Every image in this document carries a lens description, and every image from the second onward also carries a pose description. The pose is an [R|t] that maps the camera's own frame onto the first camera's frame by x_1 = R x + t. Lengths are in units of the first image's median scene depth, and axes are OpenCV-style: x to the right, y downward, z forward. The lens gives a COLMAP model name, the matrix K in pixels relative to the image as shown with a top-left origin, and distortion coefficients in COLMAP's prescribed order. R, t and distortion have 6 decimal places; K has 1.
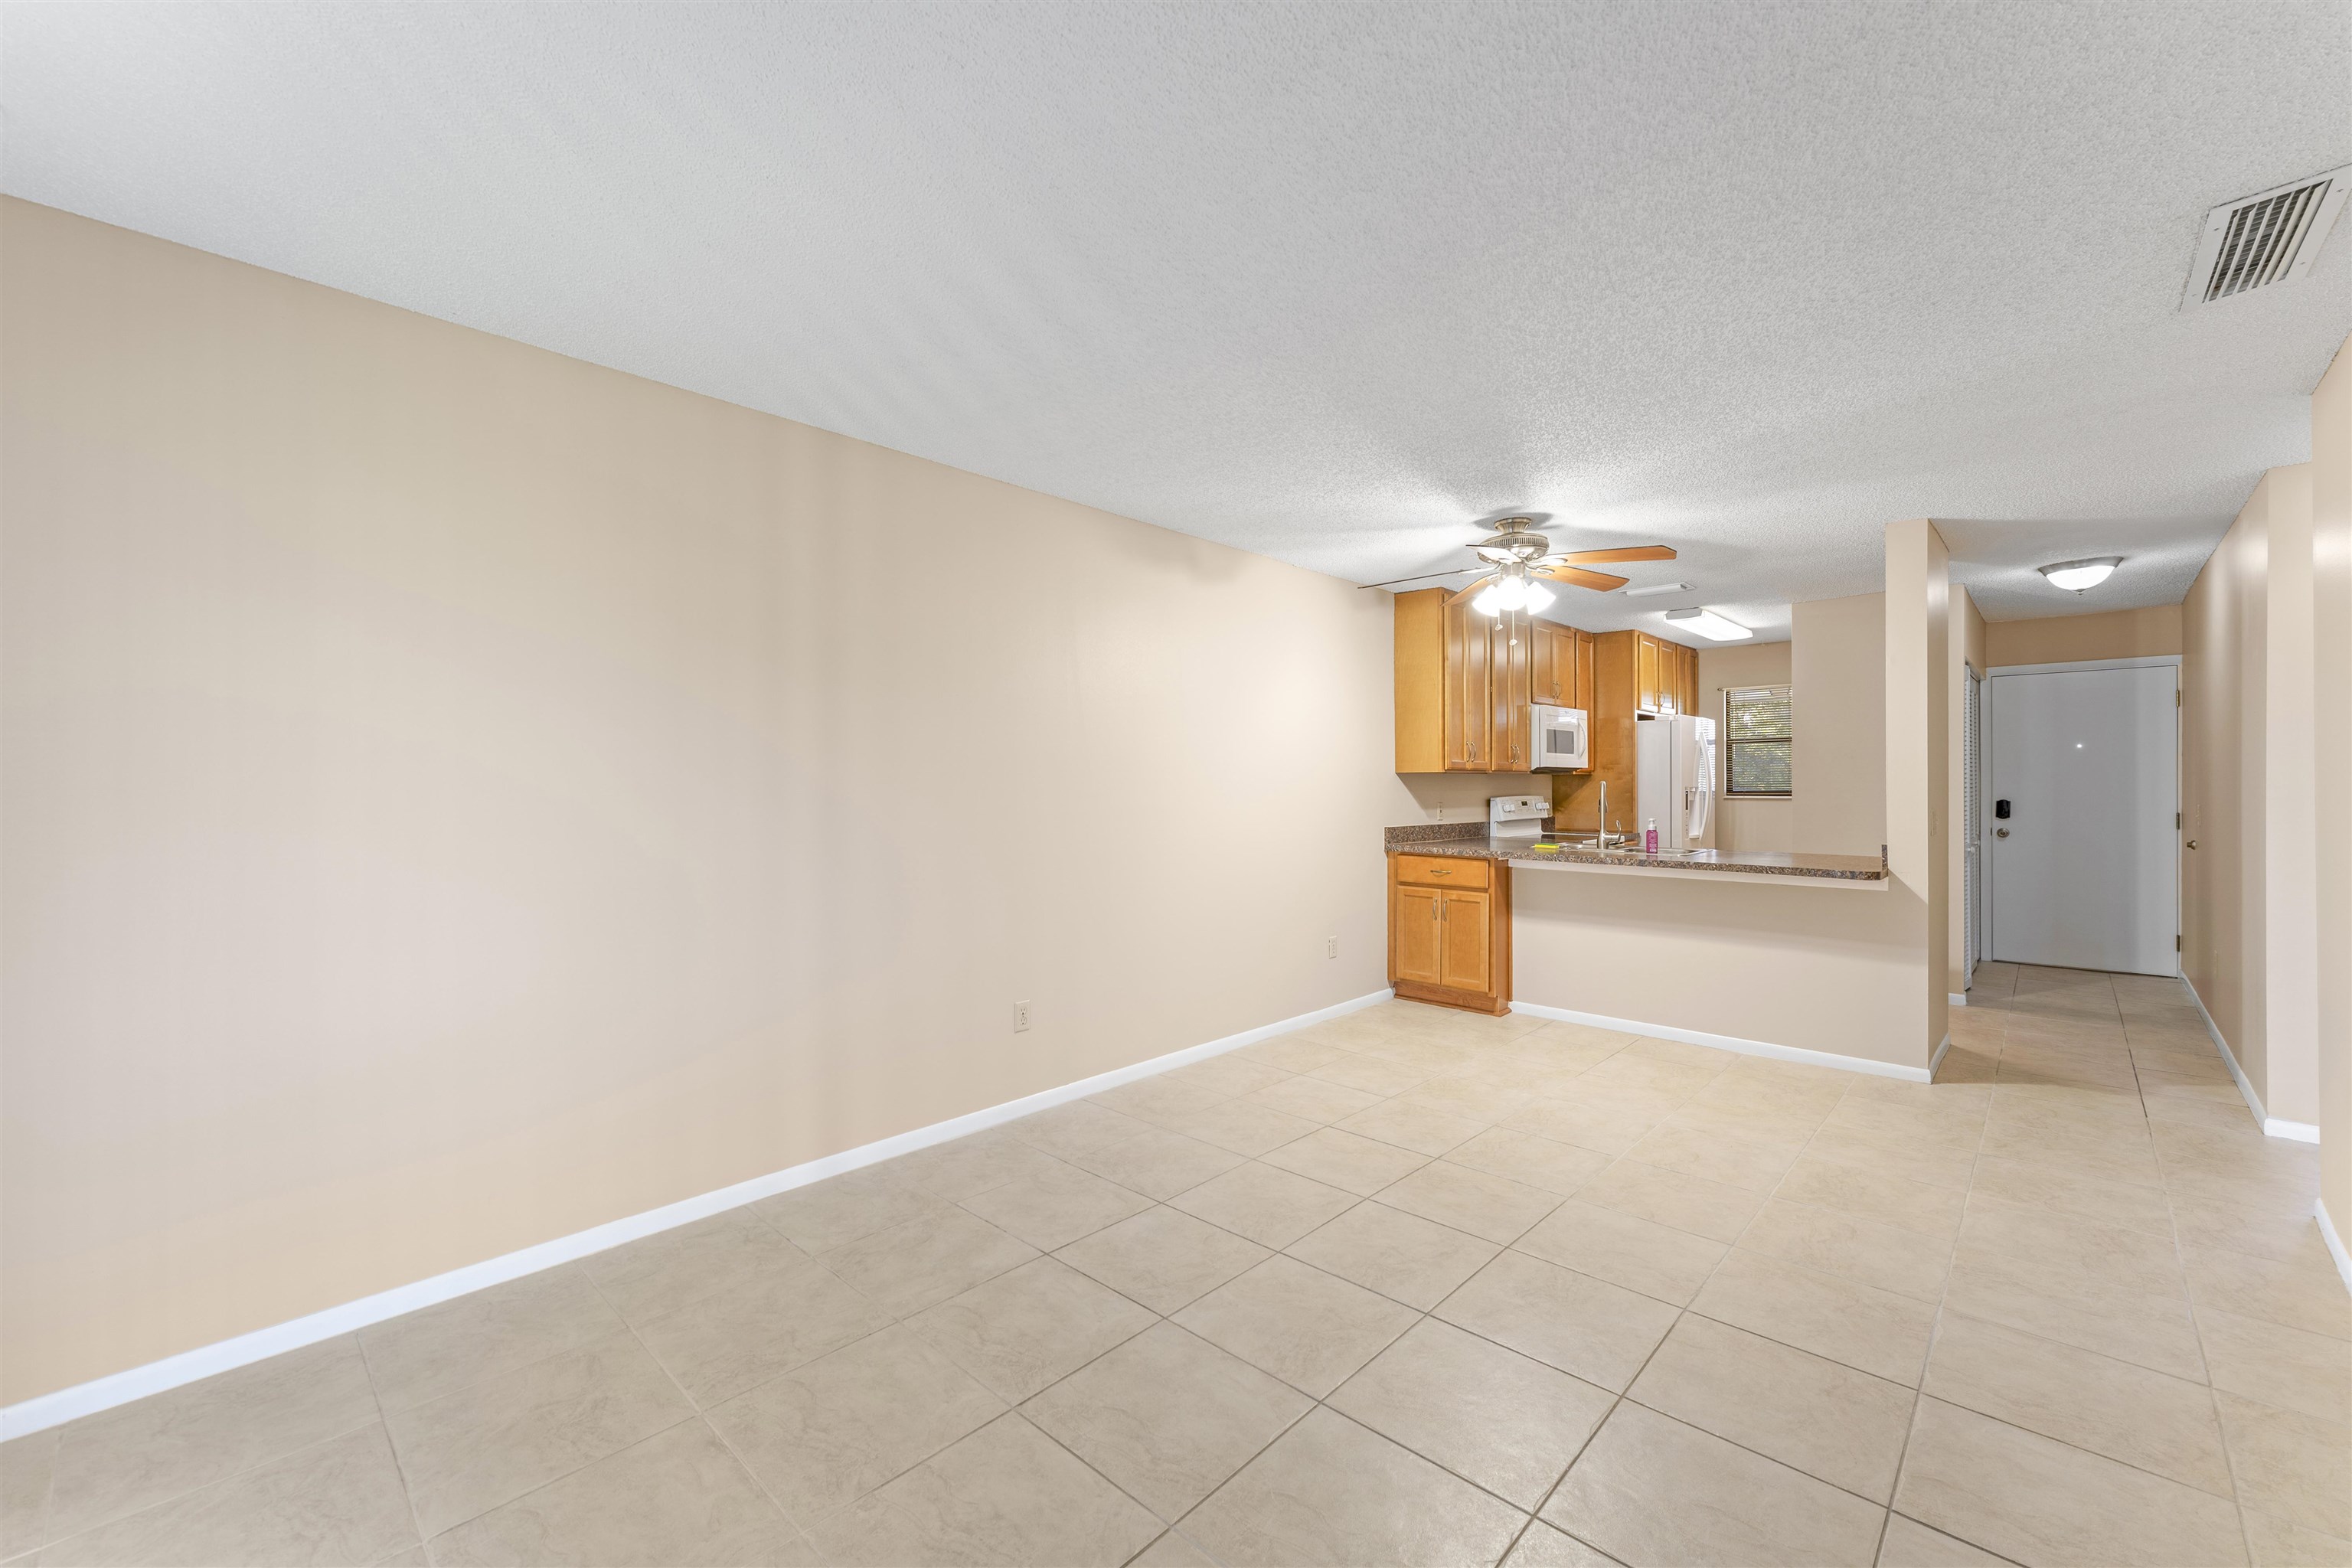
lens RADIAL K [[954.2, 0, 1177.8], [0, 954.2, 792.0], [0, 0, 1]] dist [0.001153, -0.000087]
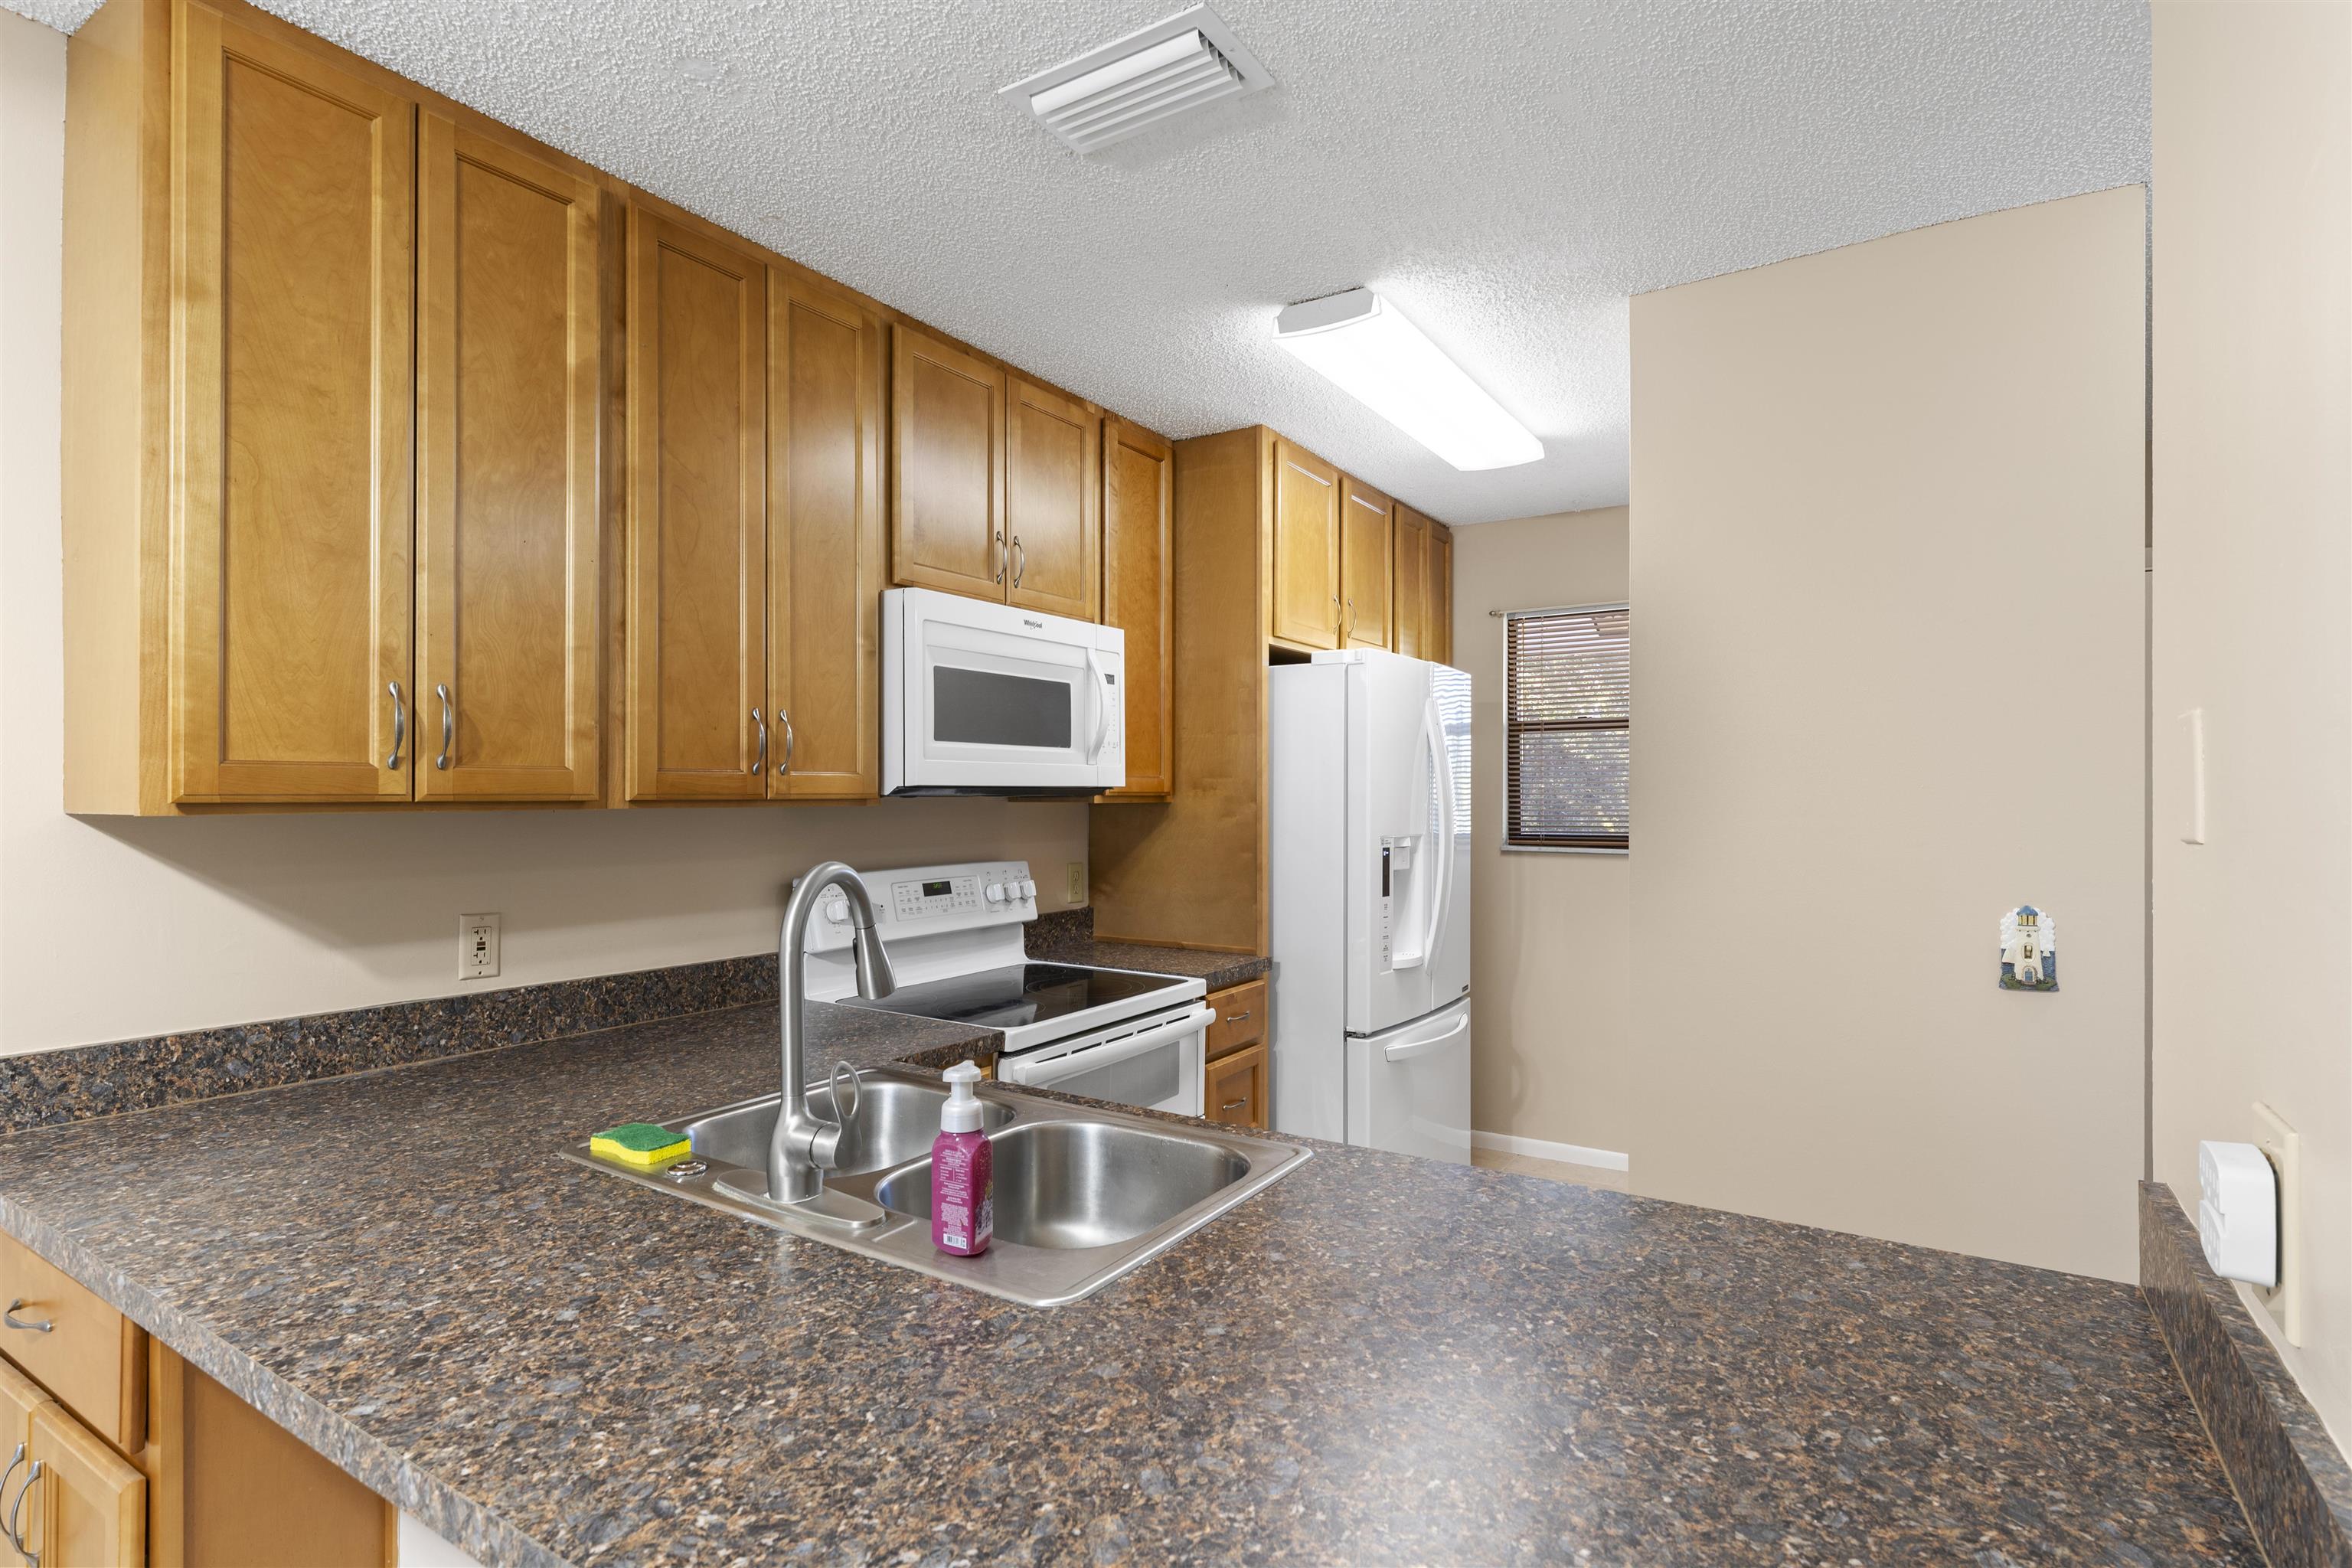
lens RADIAL K [[1176.6, 0, 1176.0], [0, 1176.6, 784.0], [0, 0, 1]] dist [0.023762, -0.000251]
pose [[0.981806, 0.003761, 0.189850, 0.400540], [-0.000813, 0.999878, -0.015606, -0.021177], [-0.189885, 0.015168, 0.981689, 0.612017]]
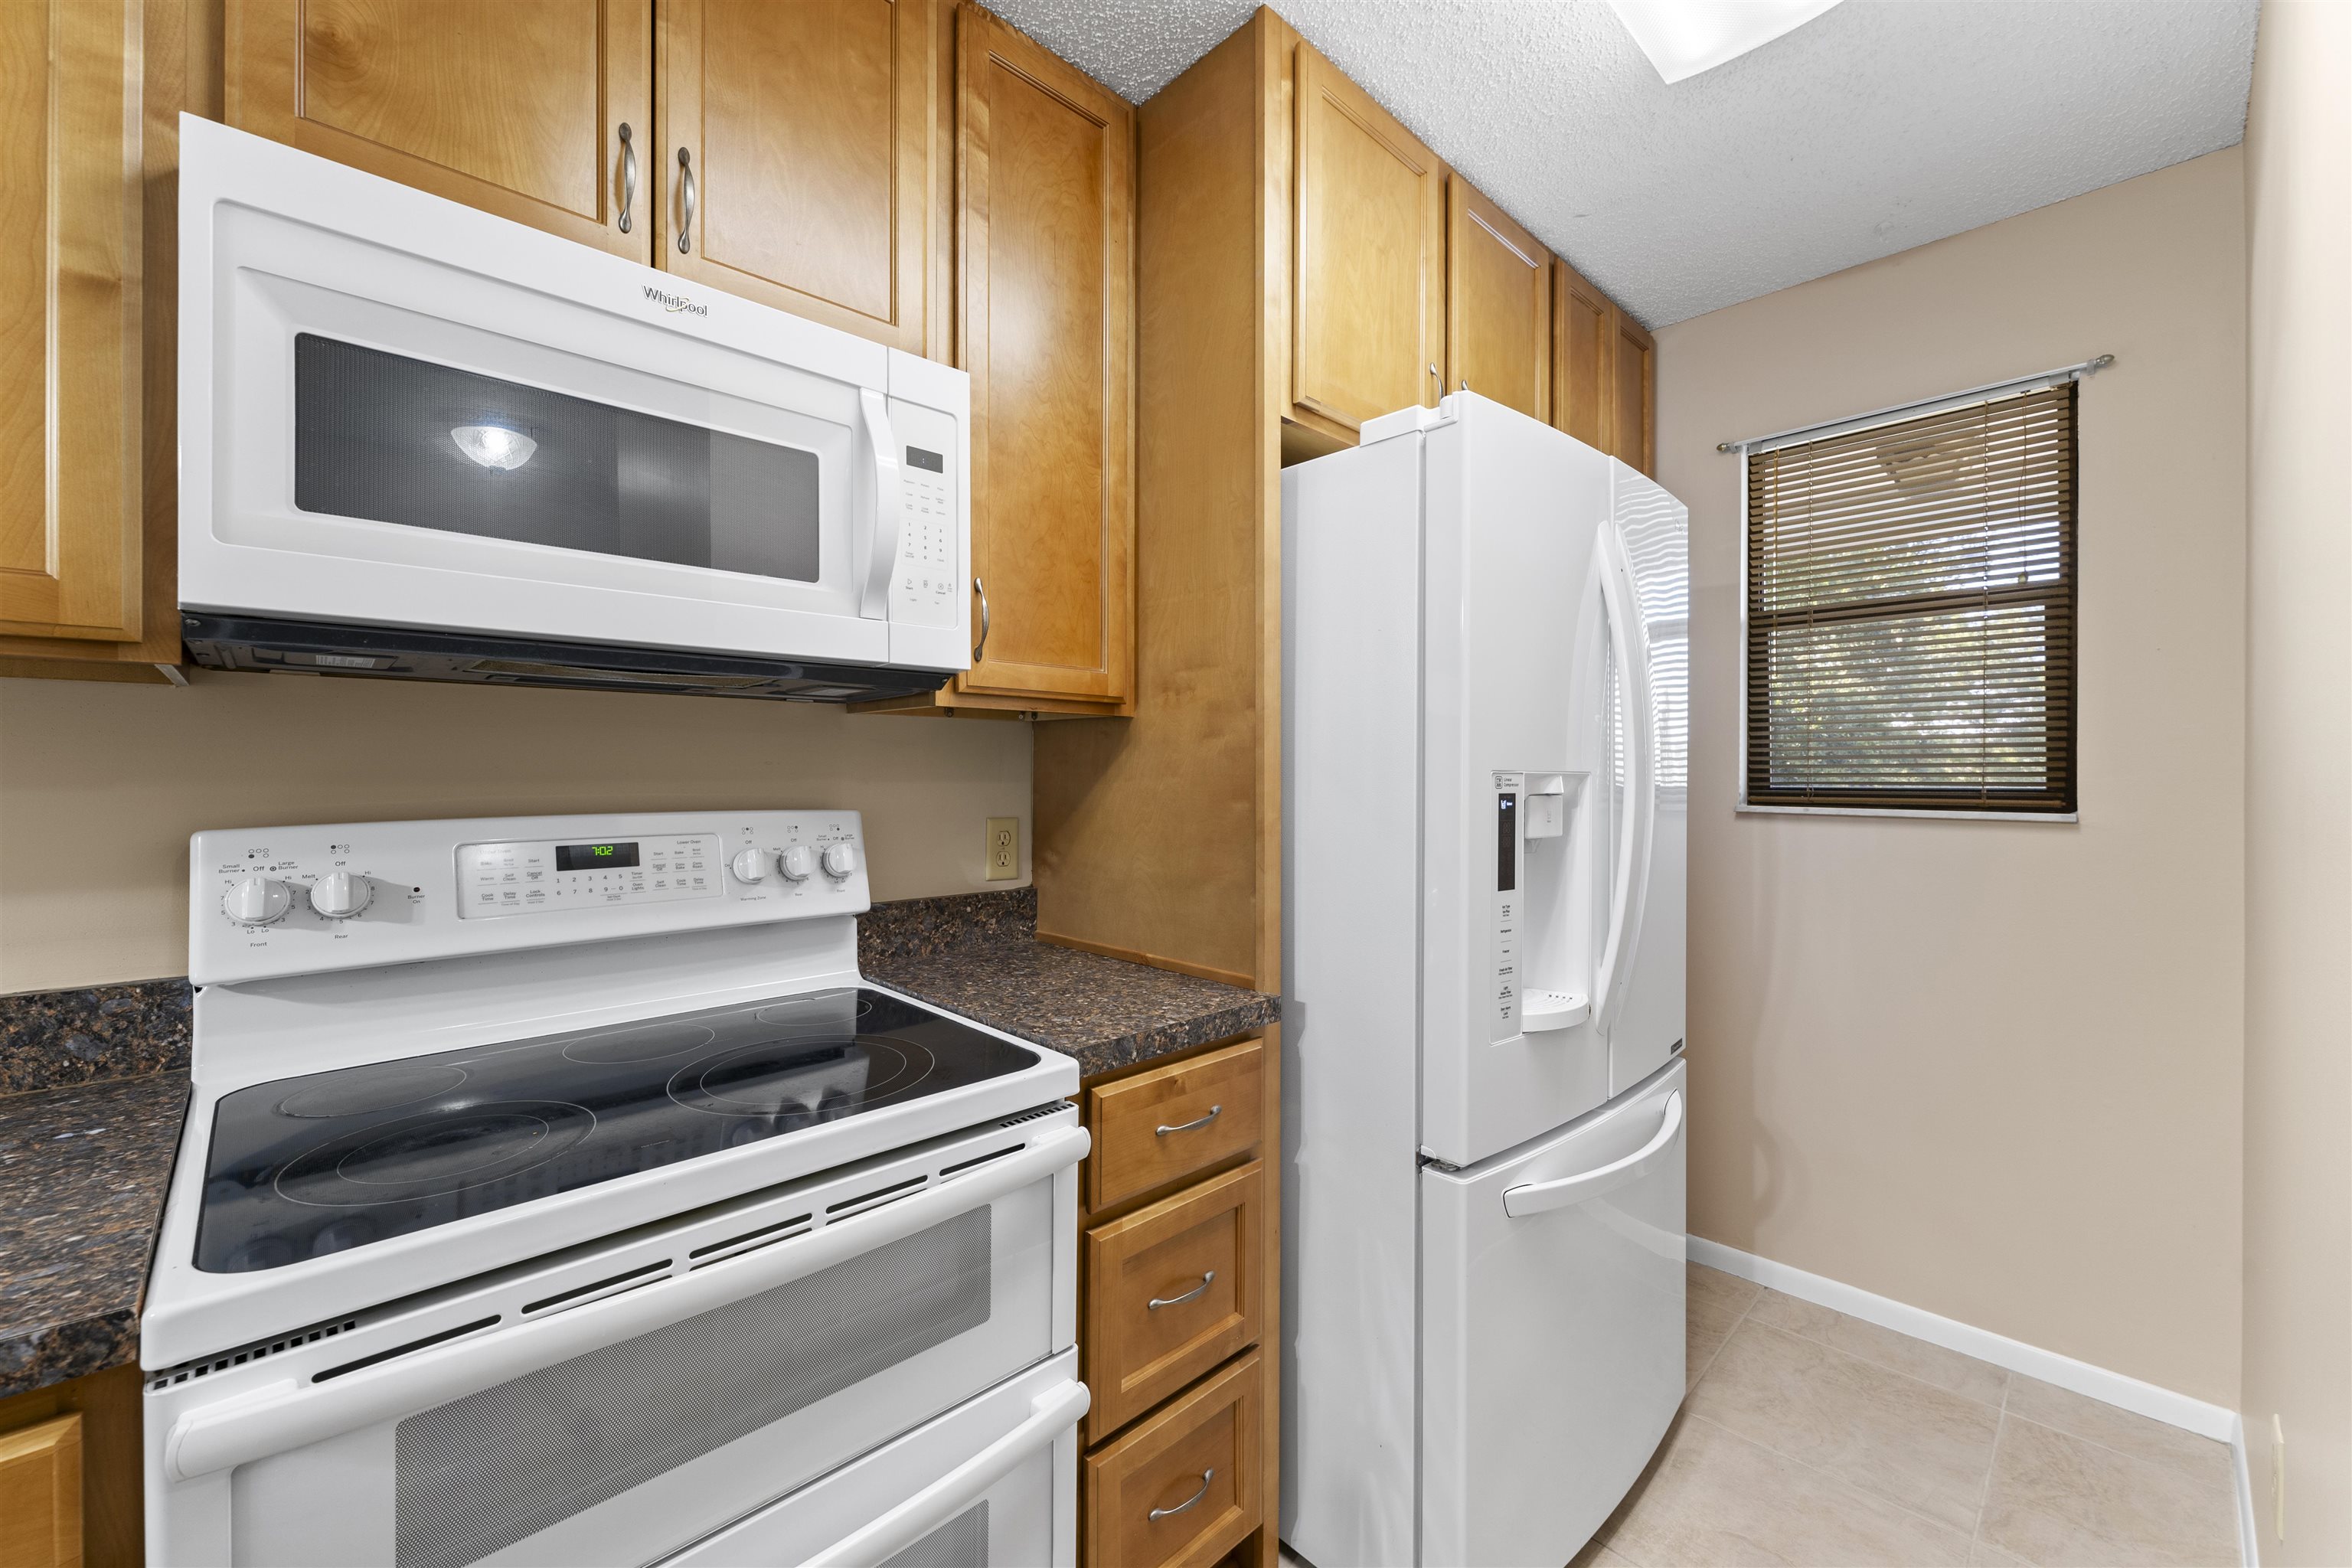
lens RADIAL K [[939.6, 0, 1172.7], [0, 939.6, 767.3], [0, 0, 1]] dist [0.001857, 0.000178]
pose [[0.998387, 0.003762, -0.056644, 0.530489], [-0.004432, 0.999922, -0.011710, -0.004017], [0.056595, 0.011942, 0.998326, 0.897679]]
